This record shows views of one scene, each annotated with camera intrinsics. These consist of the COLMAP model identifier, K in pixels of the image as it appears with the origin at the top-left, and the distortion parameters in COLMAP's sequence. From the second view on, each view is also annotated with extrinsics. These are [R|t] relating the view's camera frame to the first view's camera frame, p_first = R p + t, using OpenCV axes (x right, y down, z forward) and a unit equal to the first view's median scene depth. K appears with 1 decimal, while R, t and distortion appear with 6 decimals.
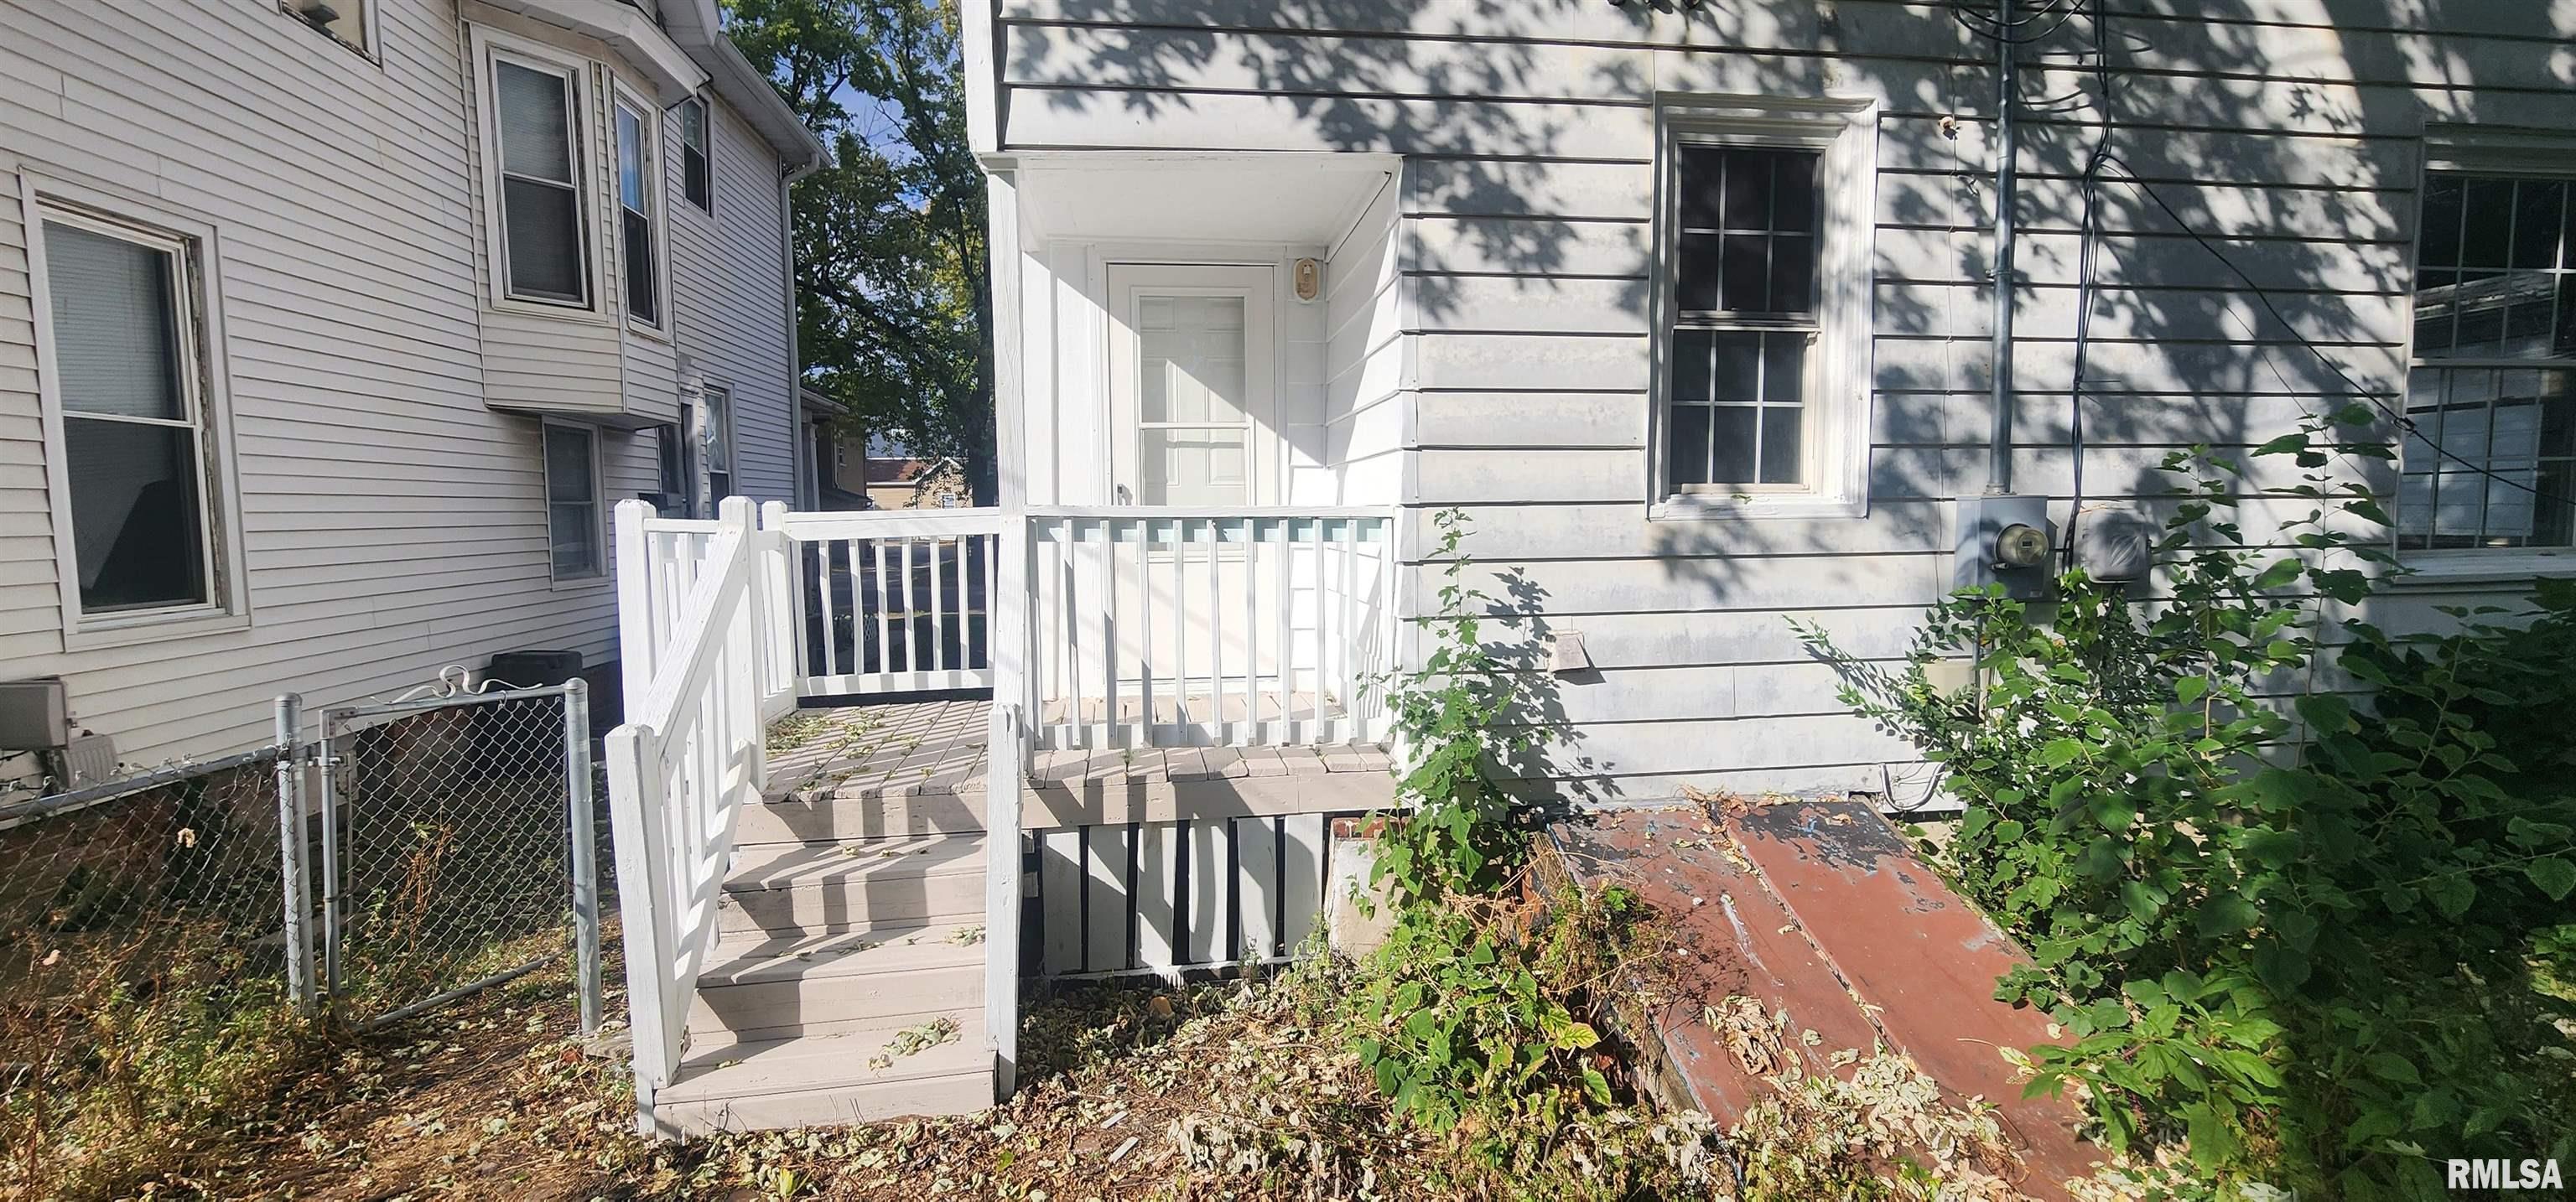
lens RADIAL K [[1069.8, 0, 1292.6], [0, 1069.8, 600.7], [0, 0, 1]] dist [-0.000565, -0.000617]
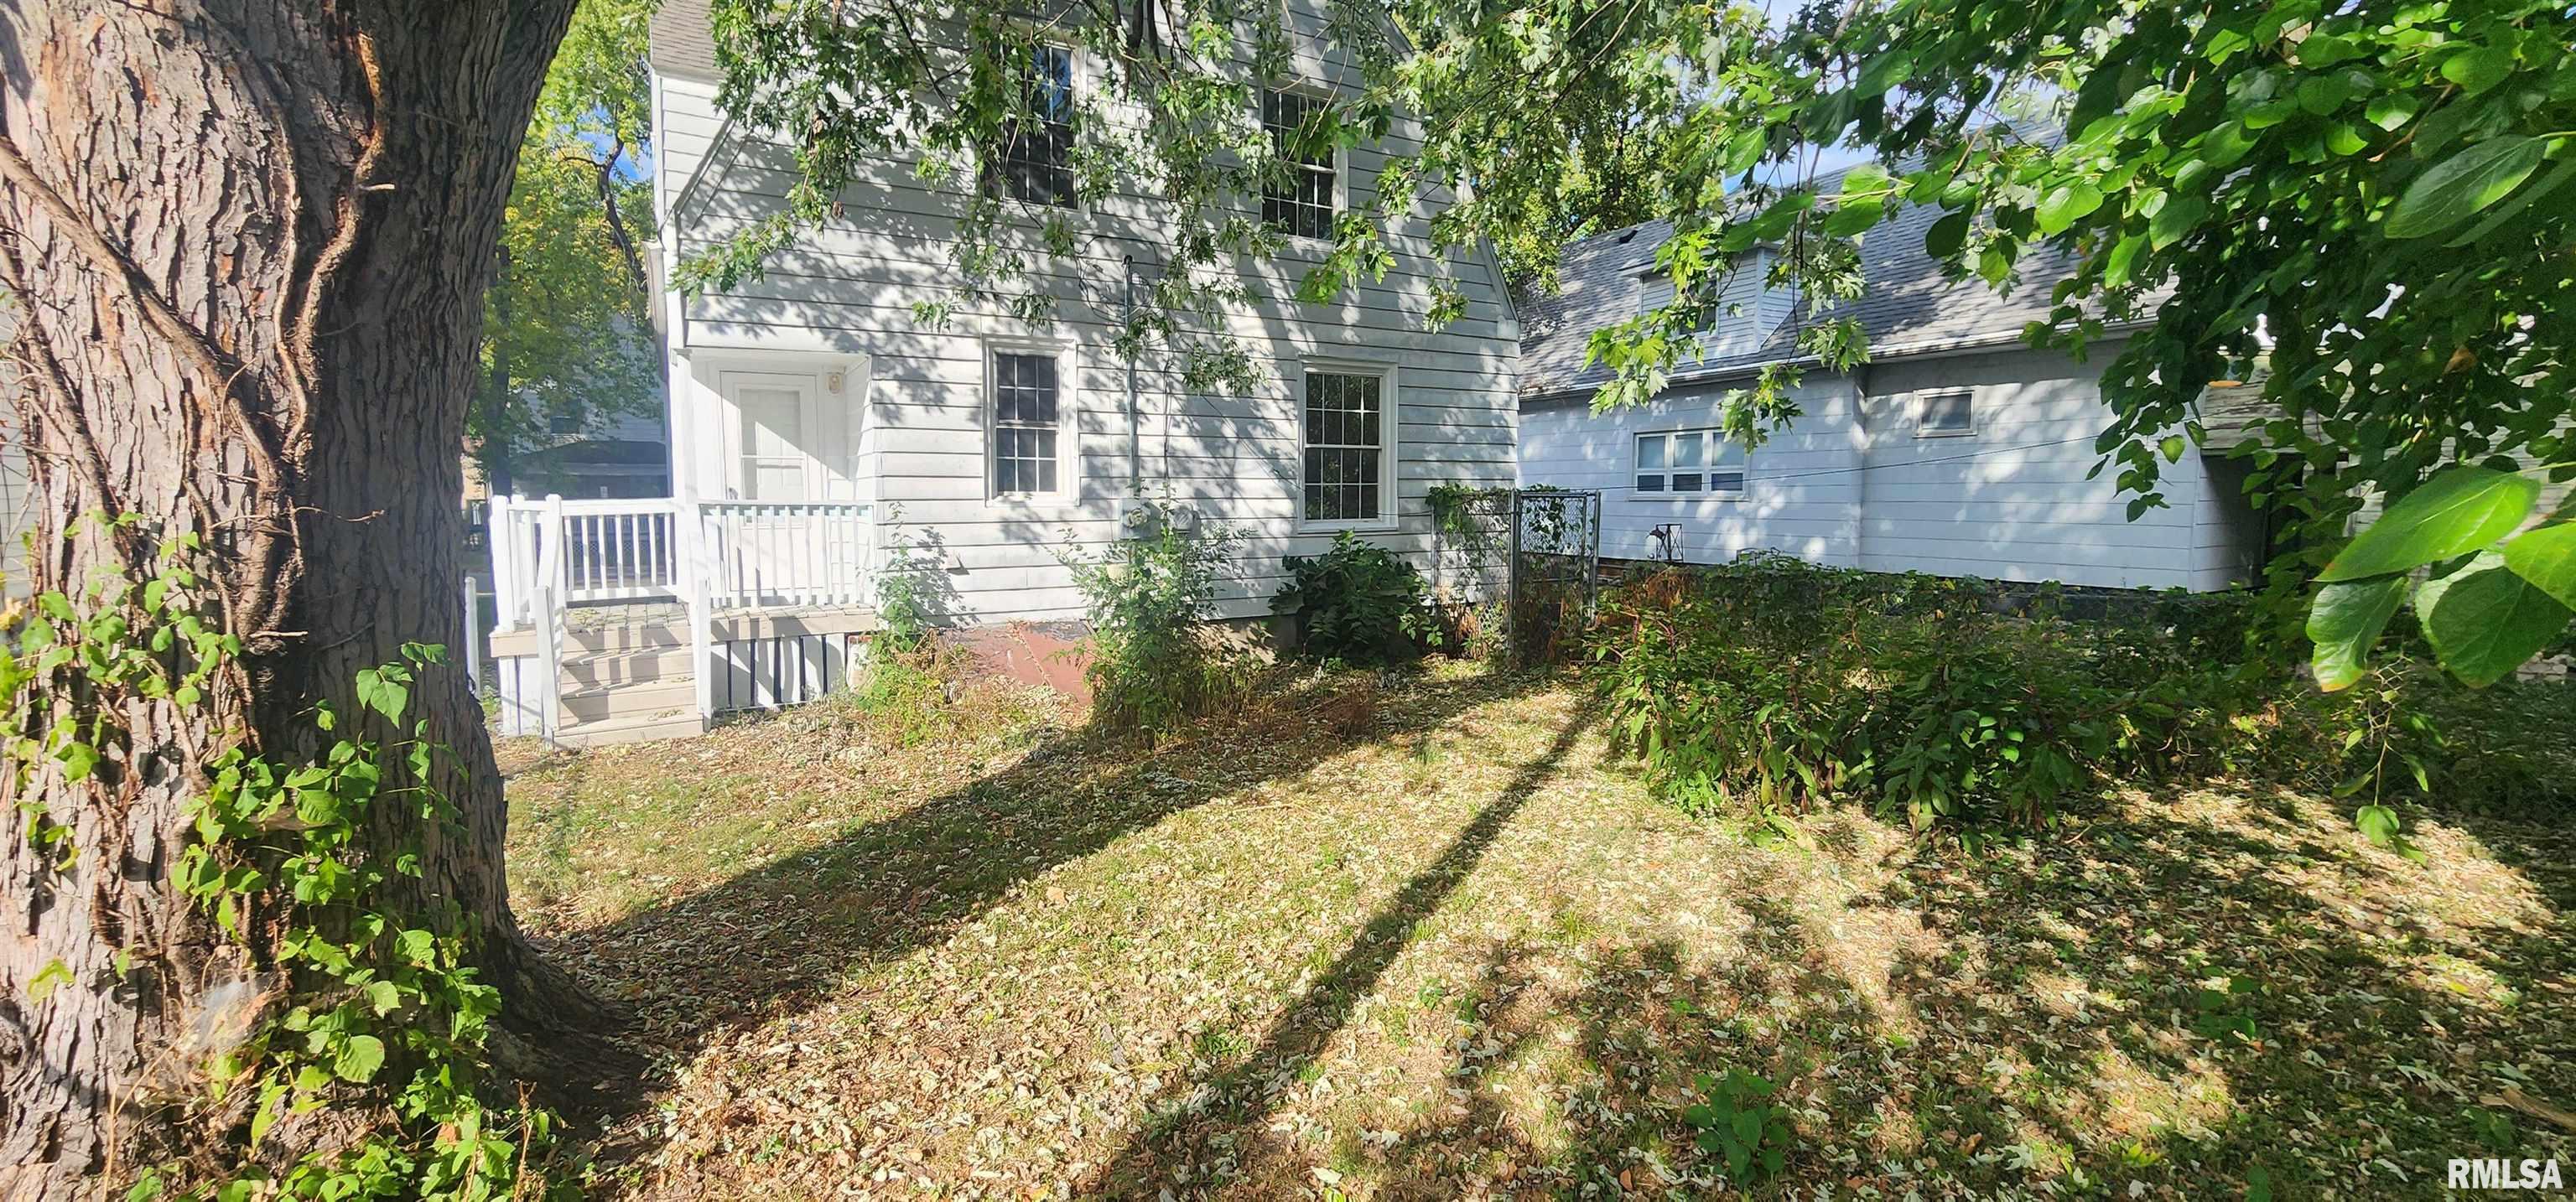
lens RADIAL K [[1069.8, 0, 1291.2], [0, 1069.8, 586.8], [0, 0, 1]] dist [-0.000565, -0.000617]
pose [[0.924419, -0.024154, 0.380612, 0.043566], [0.024332, 0.999694, 0.004346, 0.111177], [-0.380601, 0.005244, 0.924725, -1.496208]]
